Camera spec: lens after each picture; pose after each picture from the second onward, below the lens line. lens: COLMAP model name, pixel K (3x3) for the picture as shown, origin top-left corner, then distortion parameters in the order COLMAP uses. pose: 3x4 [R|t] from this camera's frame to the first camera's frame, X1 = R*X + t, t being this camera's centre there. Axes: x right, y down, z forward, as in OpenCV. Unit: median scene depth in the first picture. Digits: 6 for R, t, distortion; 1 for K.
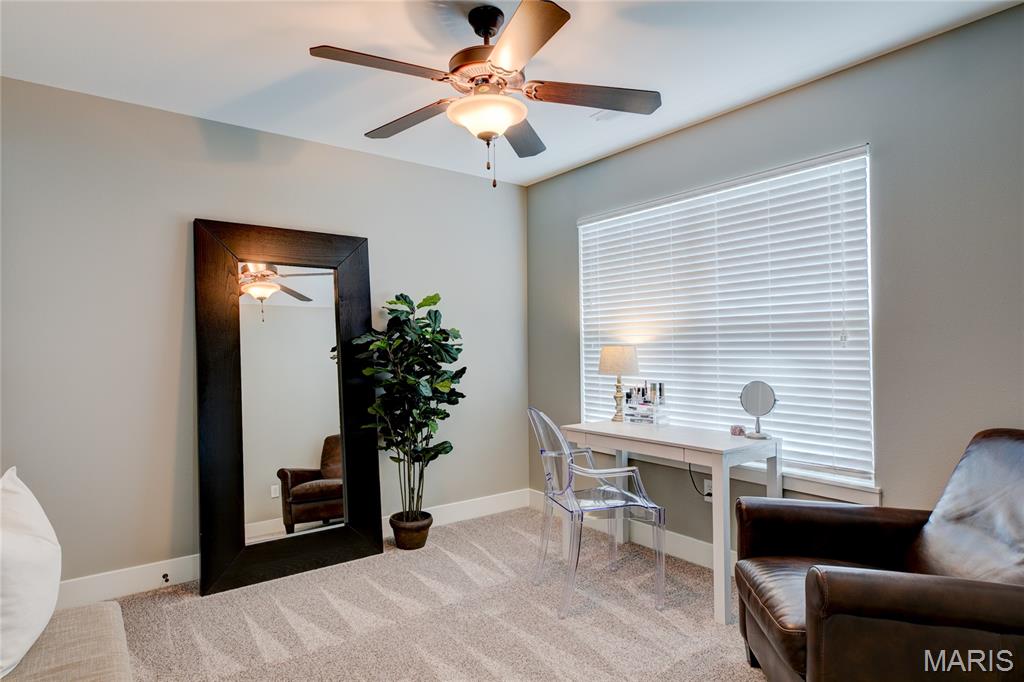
lens RADIAL K [[583.9, 0, 509.6], [0, 583.9, 337.9], [0, 0, 1]] dist [0.003786, -0.000124]
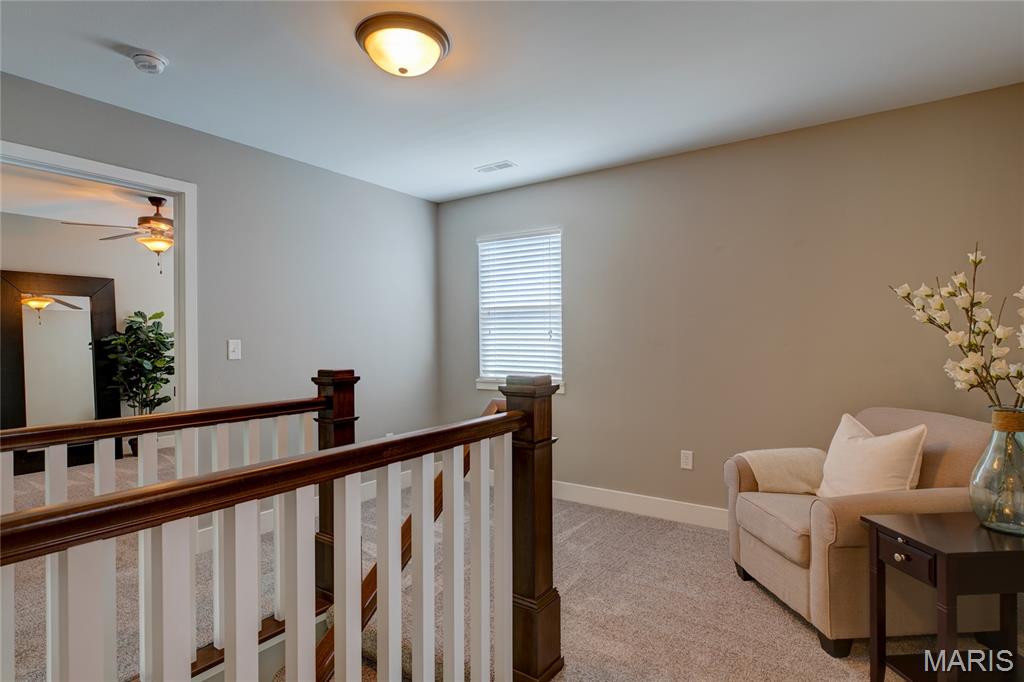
lens RADIAL K [[531.0, 0, 515.5], [0, 531.0, 340.9], [0, 0, 1]] dist [-0.001345, -0.000336]
pose [[0.947425, 0.001756, 0.319974, 0.385964], [-0.007018, 0.999858, 0.015292, -0.021555], [-0.319902, -0.016733, 0.947303, -0.877303]]
